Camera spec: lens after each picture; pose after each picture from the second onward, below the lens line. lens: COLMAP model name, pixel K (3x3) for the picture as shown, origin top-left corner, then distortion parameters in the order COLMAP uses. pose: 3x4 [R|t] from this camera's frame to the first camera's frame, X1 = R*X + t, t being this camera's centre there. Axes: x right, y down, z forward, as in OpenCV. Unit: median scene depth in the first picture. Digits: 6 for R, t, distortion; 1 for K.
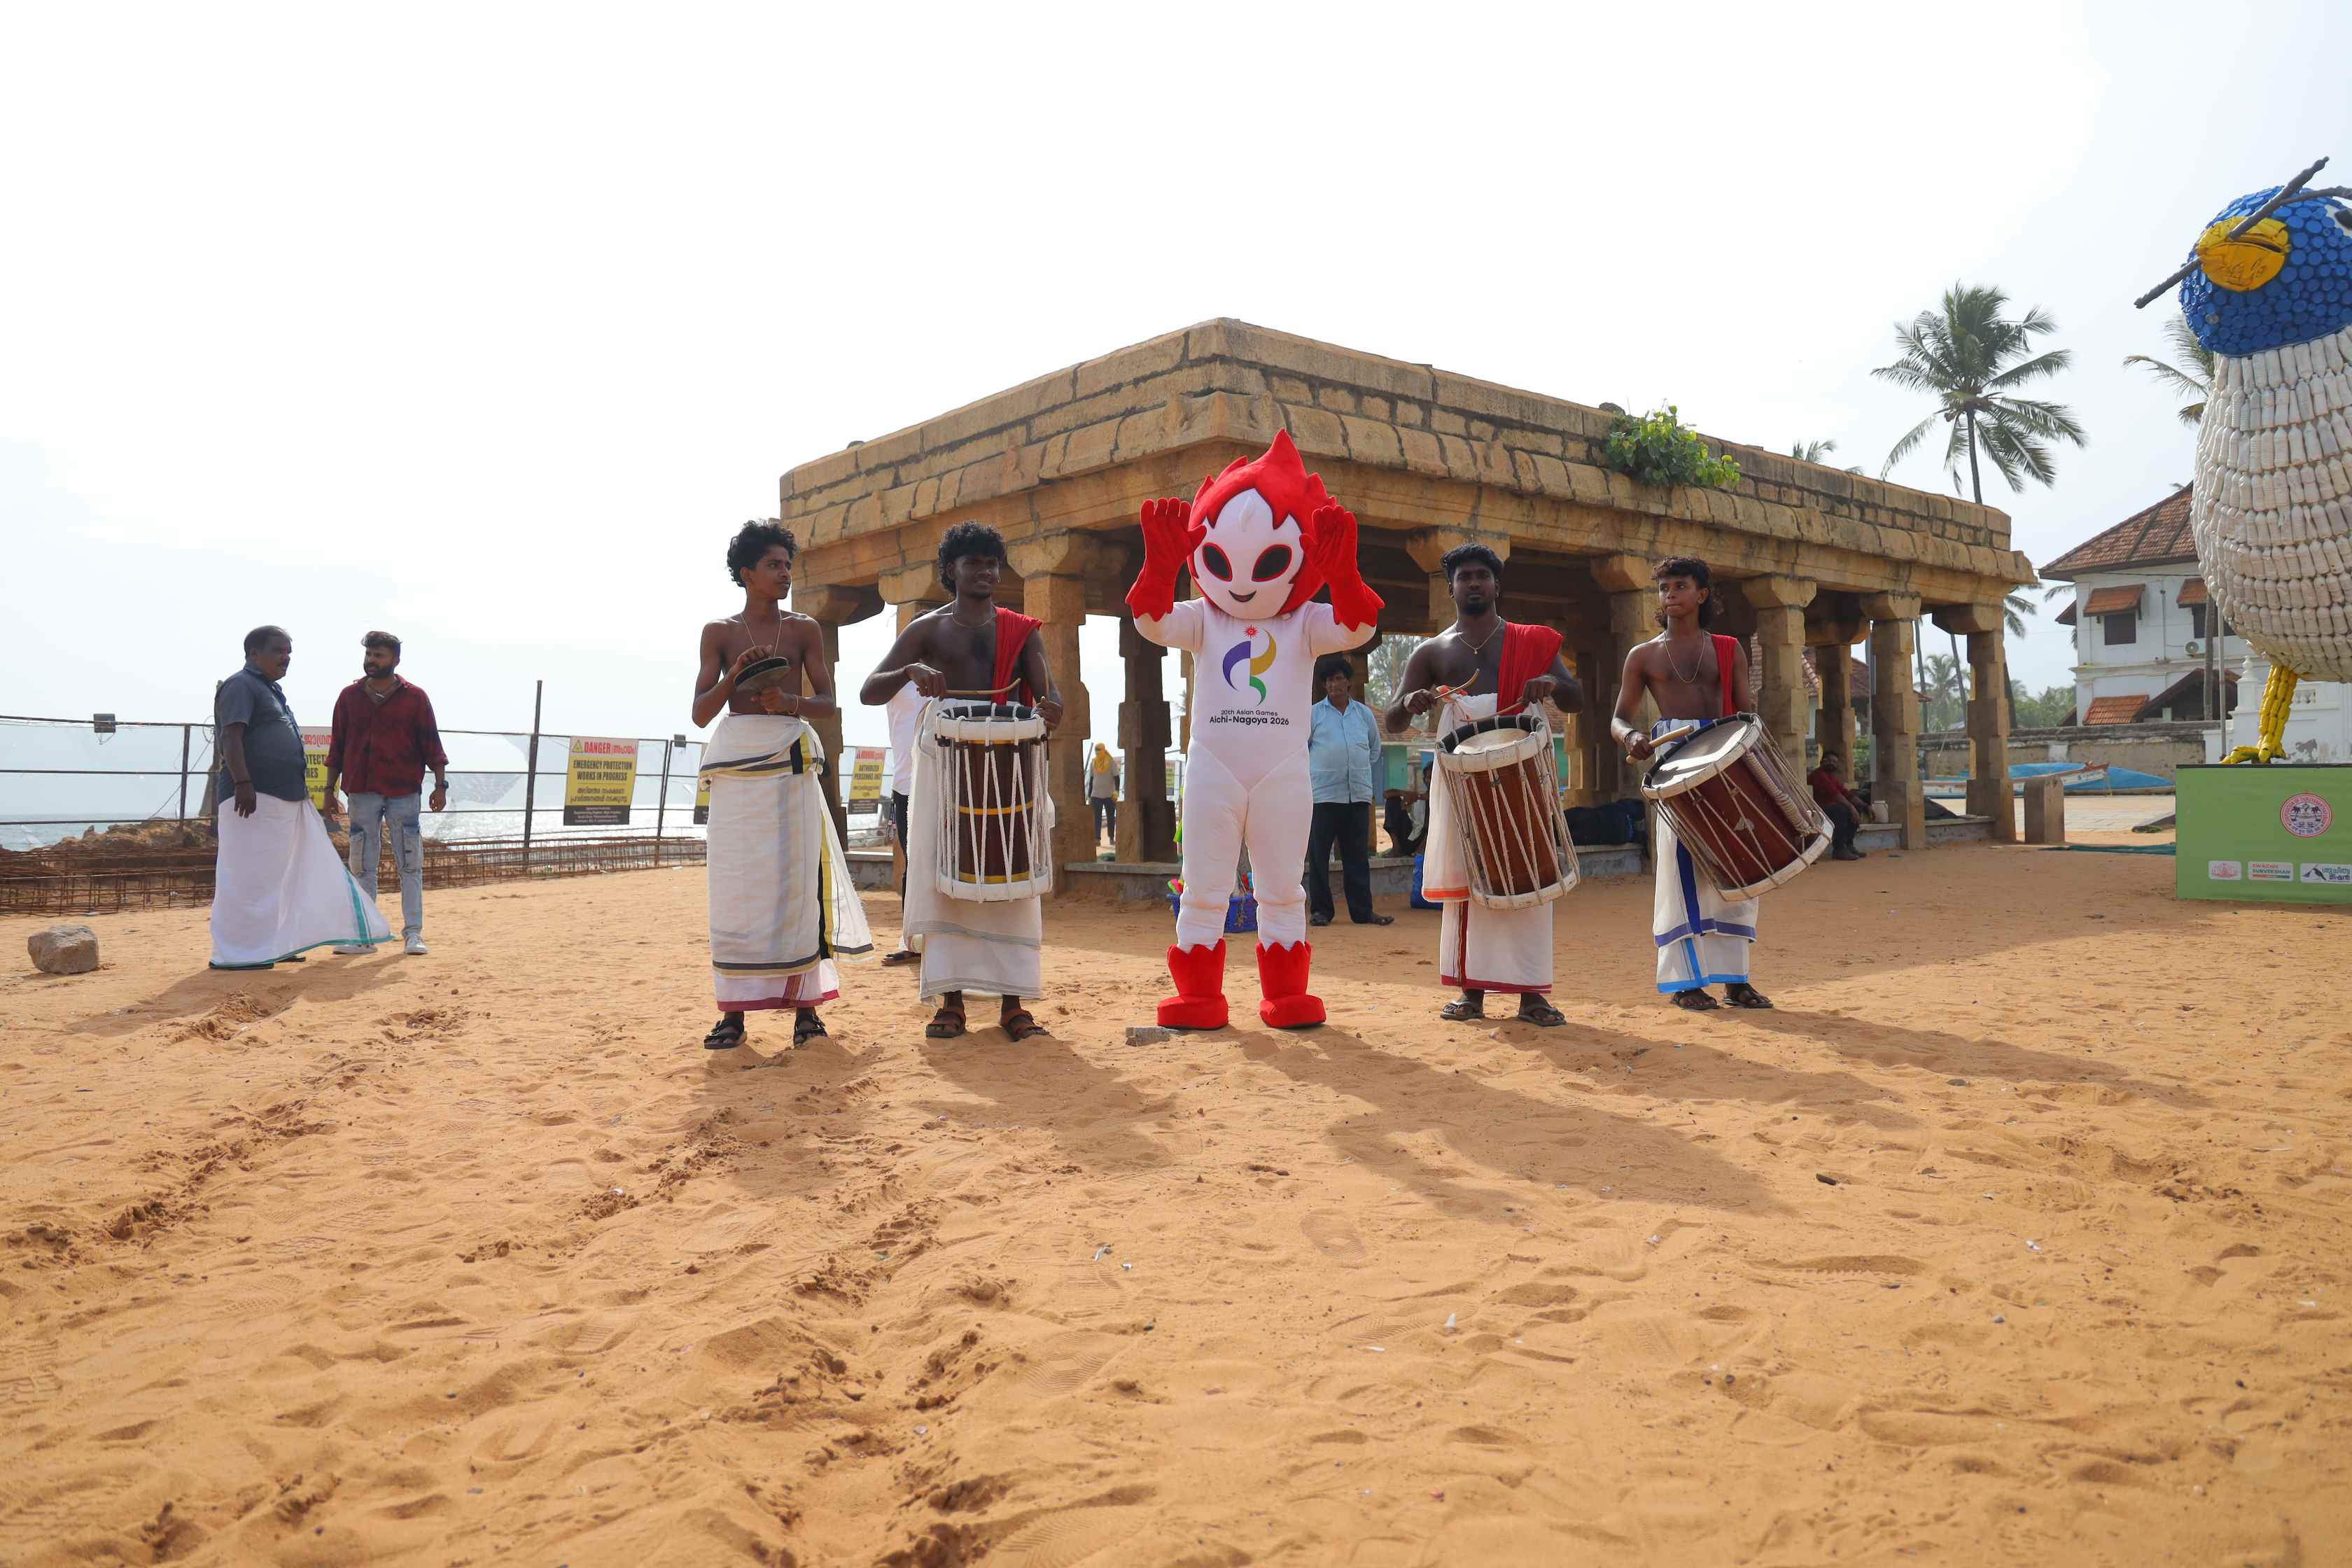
lens RADIAL K [[1613.0, 0, 1176.0], [0, 1613.0, 784.0], [0, 0, 1]] dist [-0.092144, 0.075952]
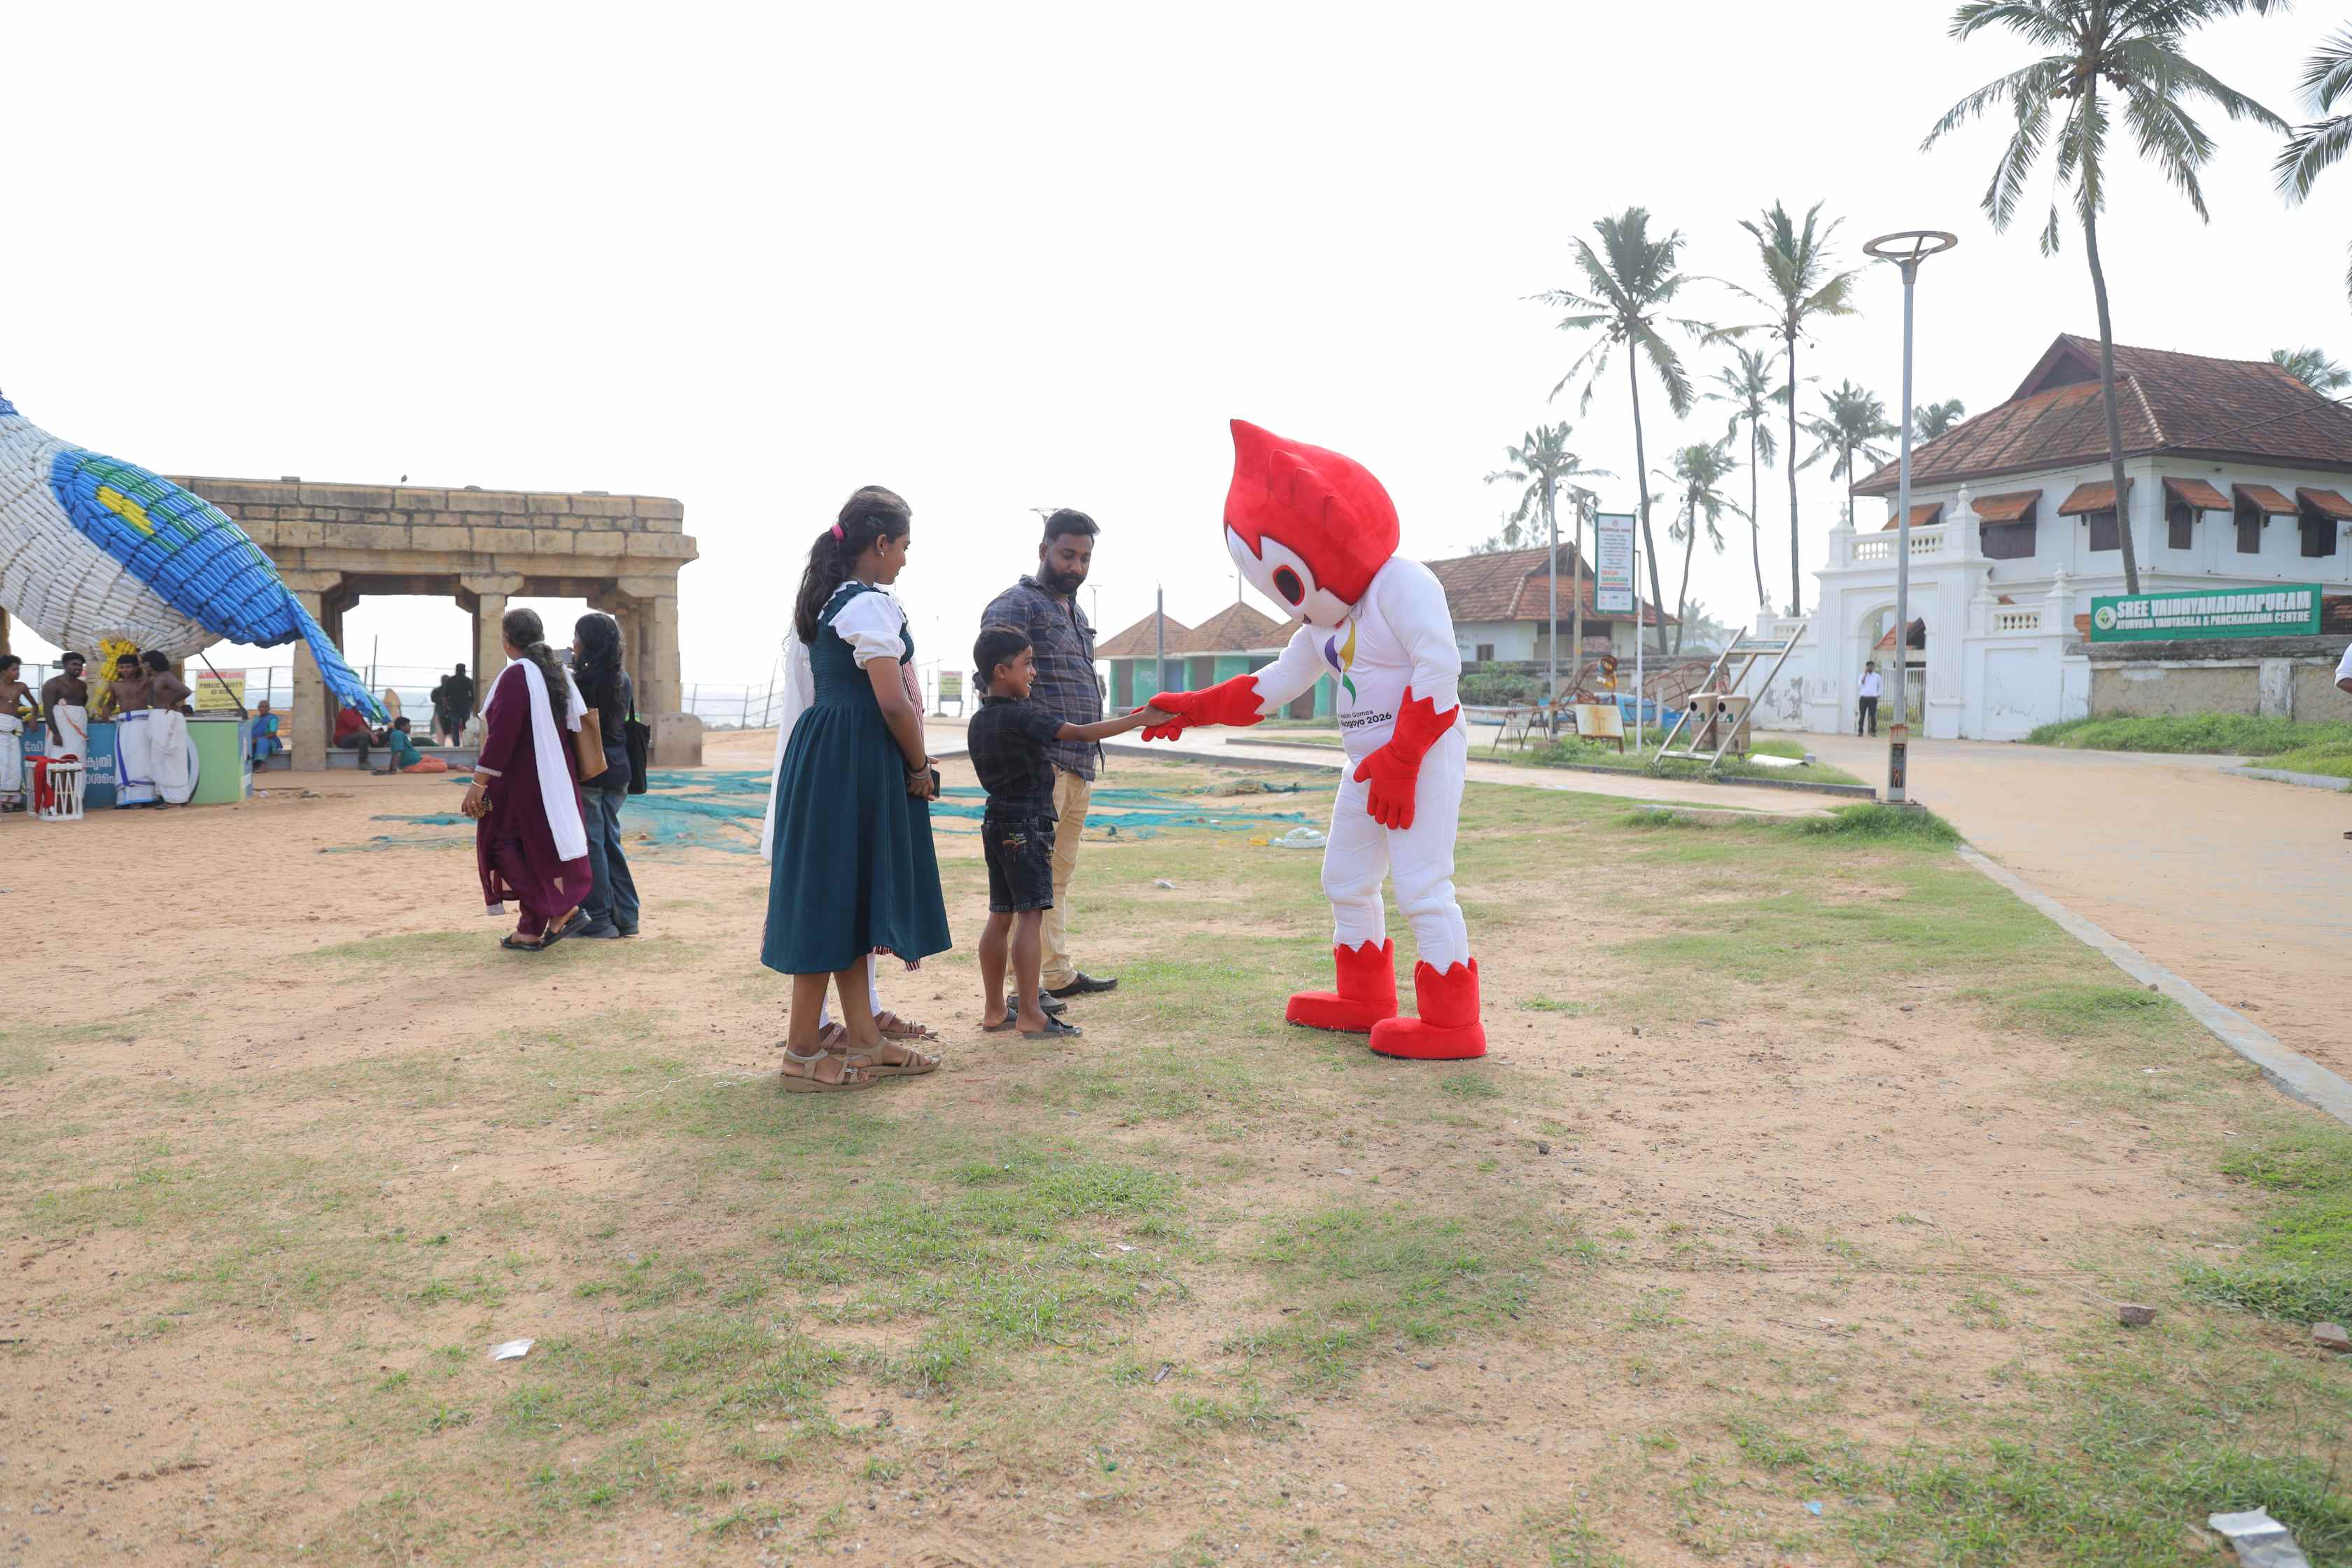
lens RADIAL K [[1648.9, 0, 1210.6], [0, 1648.9, 777.4], [0, 0, 1]] dist [-0.093406, 0.107024]
pose [[0.964614, 0.036424, -0.261137, 1.976658], [-0.020554, 0.997786, 0.063246, -0.068216], [0.262863, -0.055641, 0.963227, -0.231259]]
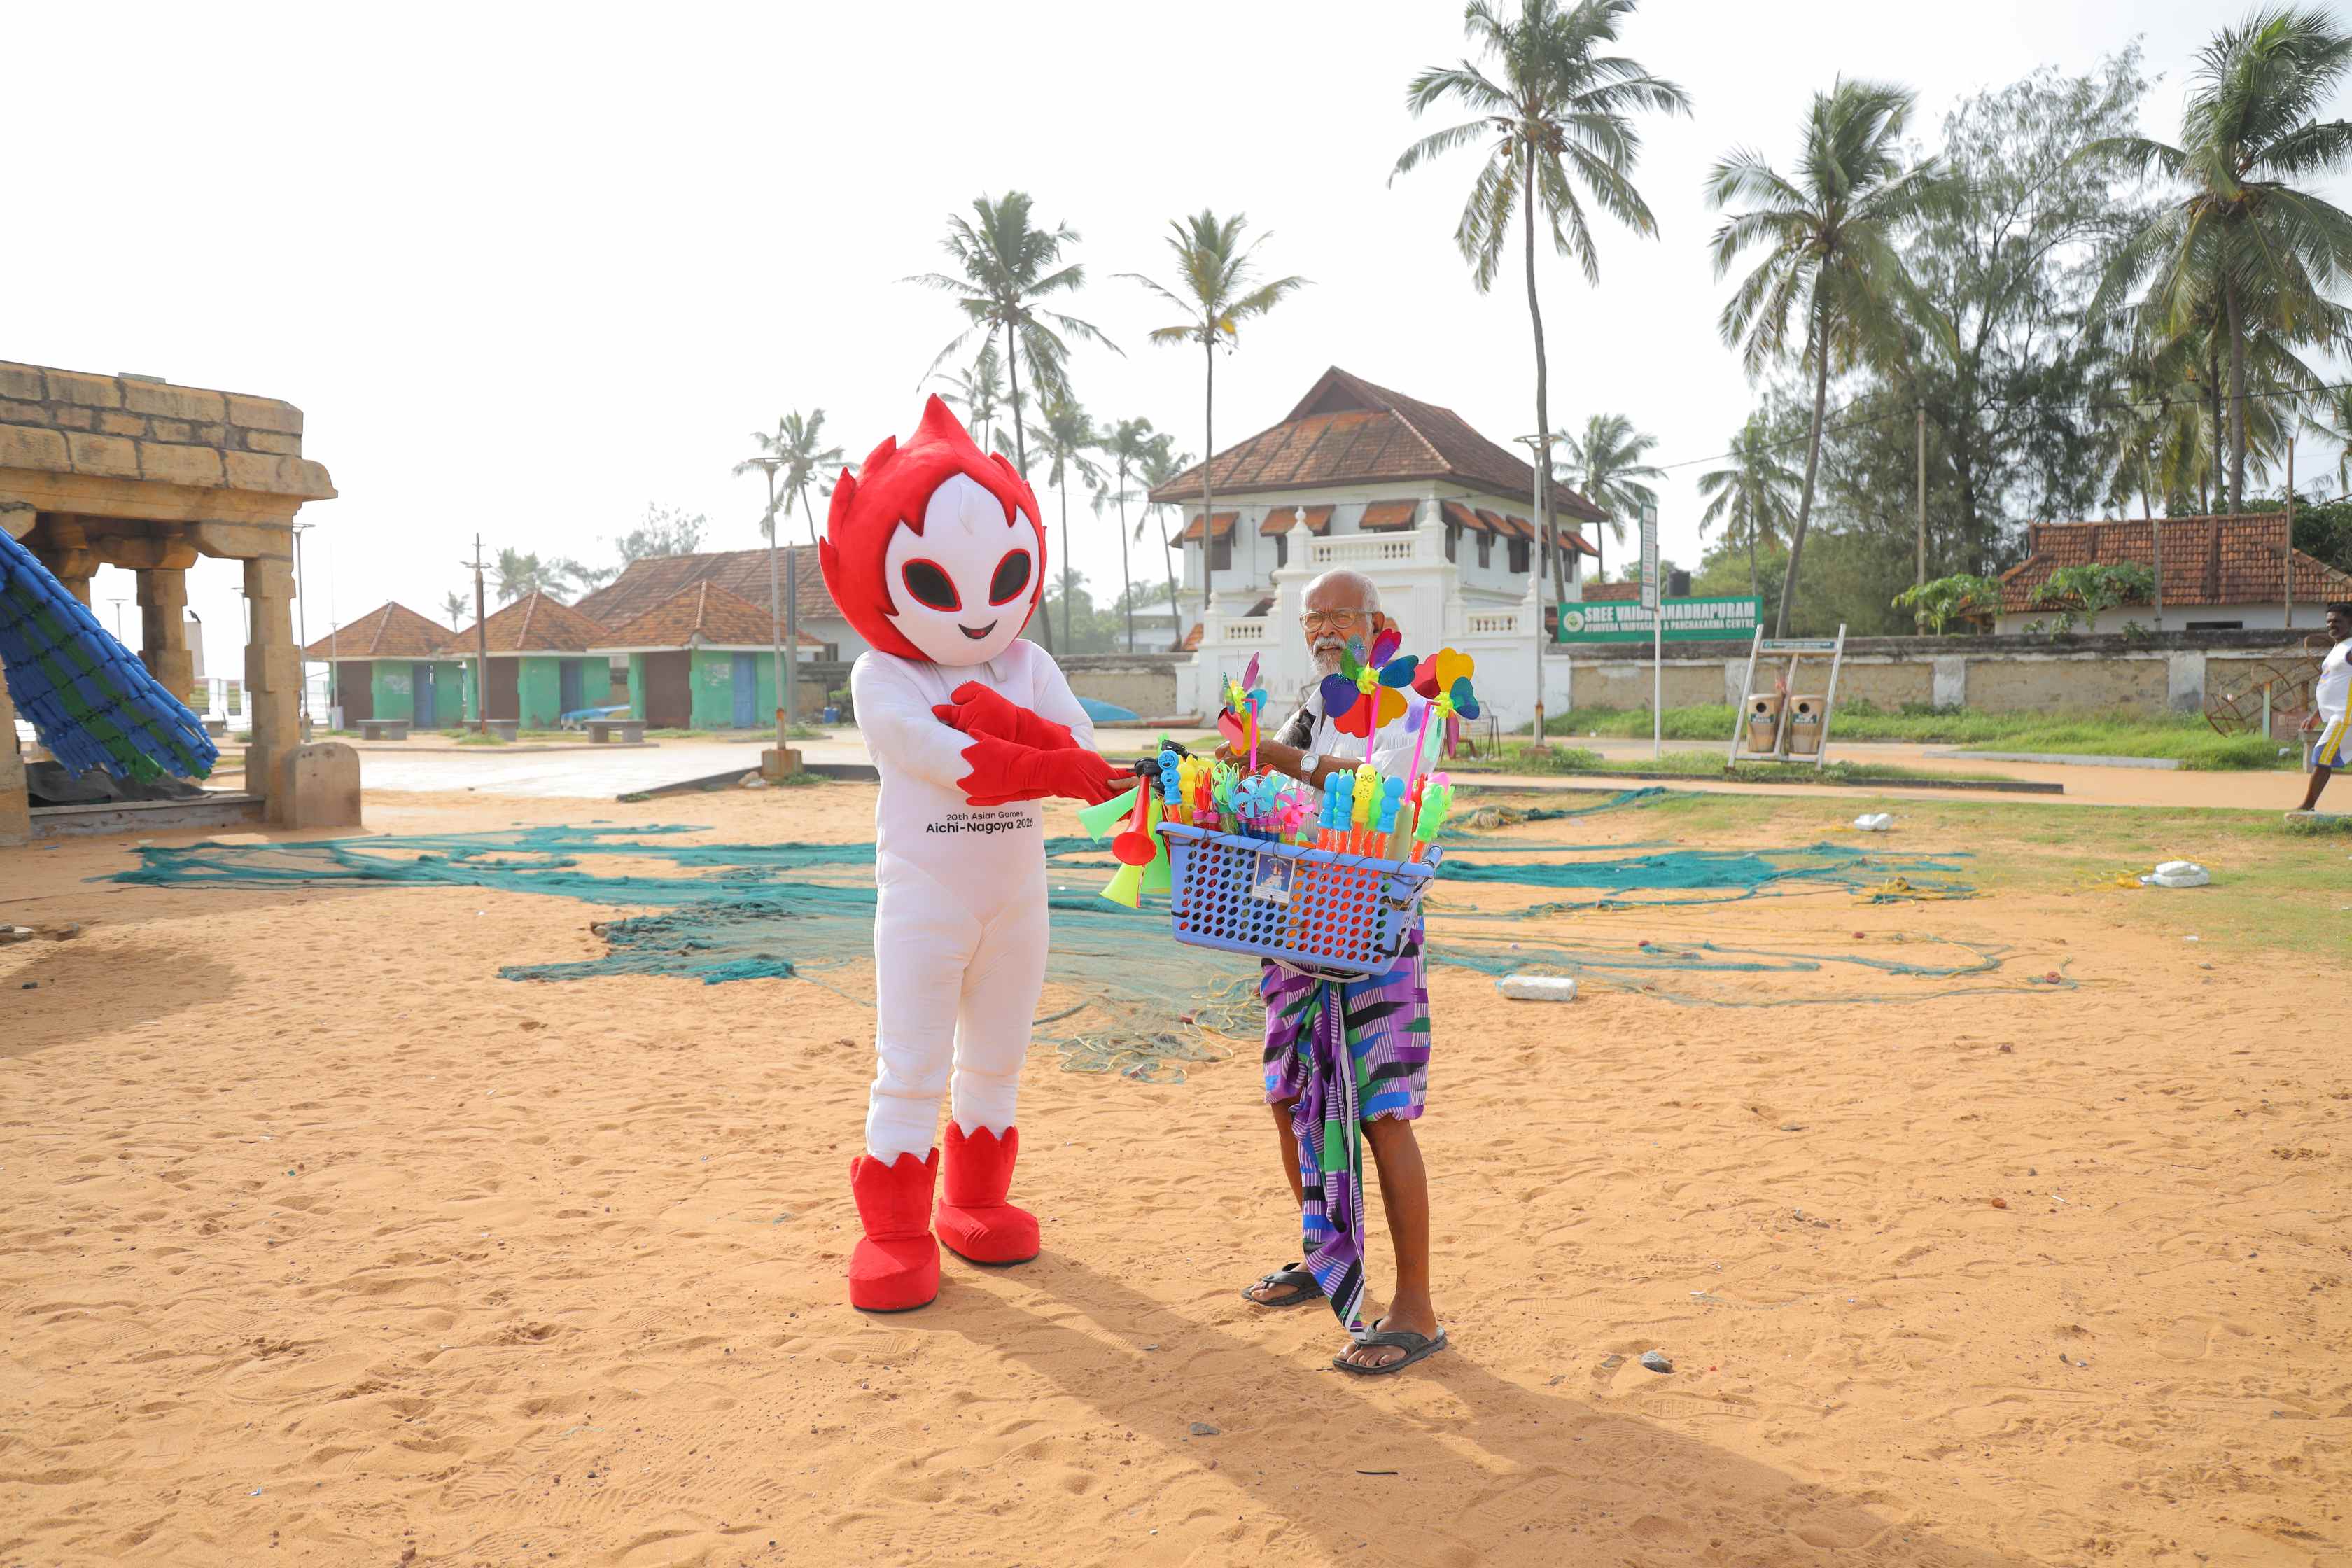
lens RADIAL K [[1613.0, 0, 1176.0], [0, 1613.0, 784.0], [0, 0, 1]] dist [-0.092144, 0.075952]
pose [[0.945531, -0.005969, 0.325479, 1.060831], [-0.013639, 0.998228, 0.057927, -0.054912], [-0.325247, -0.059211, 0.943773, 0.157257]]
